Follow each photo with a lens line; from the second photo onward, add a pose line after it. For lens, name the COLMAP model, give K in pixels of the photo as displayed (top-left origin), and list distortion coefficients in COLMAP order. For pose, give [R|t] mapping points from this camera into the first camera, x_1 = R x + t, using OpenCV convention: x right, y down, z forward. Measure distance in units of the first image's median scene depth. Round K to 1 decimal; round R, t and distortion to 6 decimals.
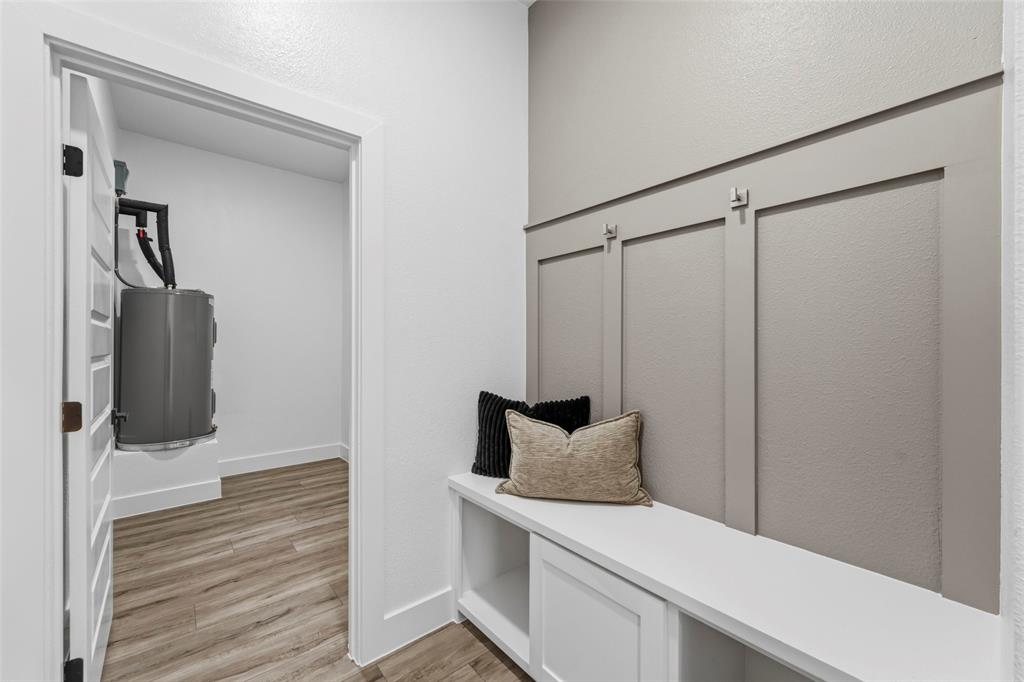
lens RADIAL K [[406.3, 0, 512.0], [0, 406.3, 341.0], [0, 0, 1]] dist [0.001659, 0.000136]
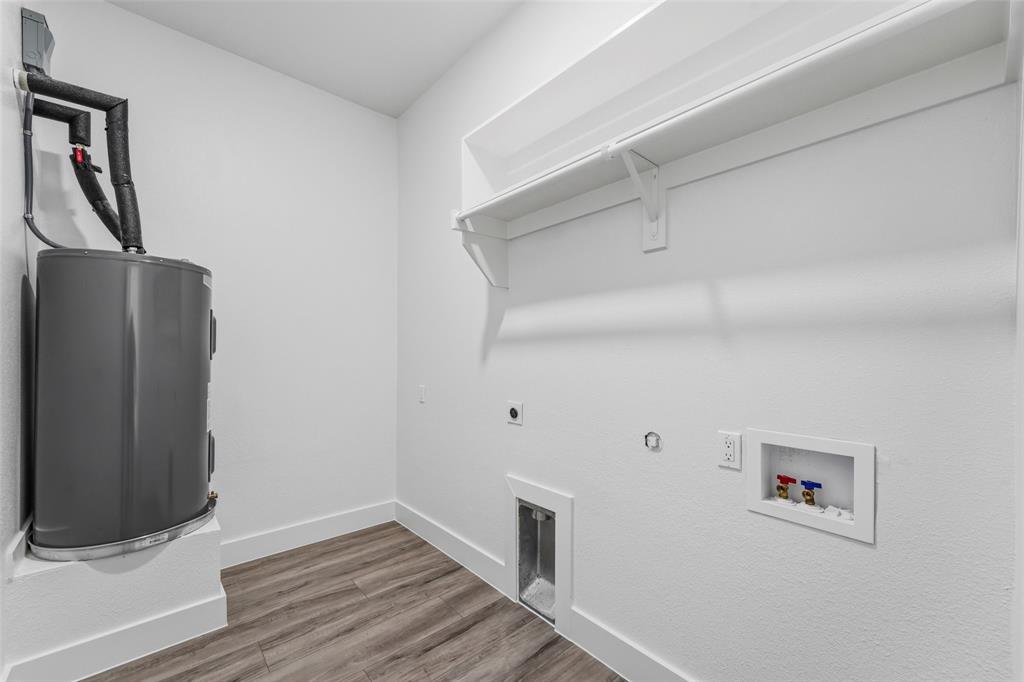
lens RADIAL K [[412.9, 0, 510.2], [0, 412.9, 352.2], [0, 0, 1]] dist [0.003579, 0.000309]
pose [[0.999852, -0.000815, 0.017165, -0.331346], [0.000732, 0.999988, 0.004844, 0.001518], [-0.017169, -0.004831, 0.999841, 0.419879]]
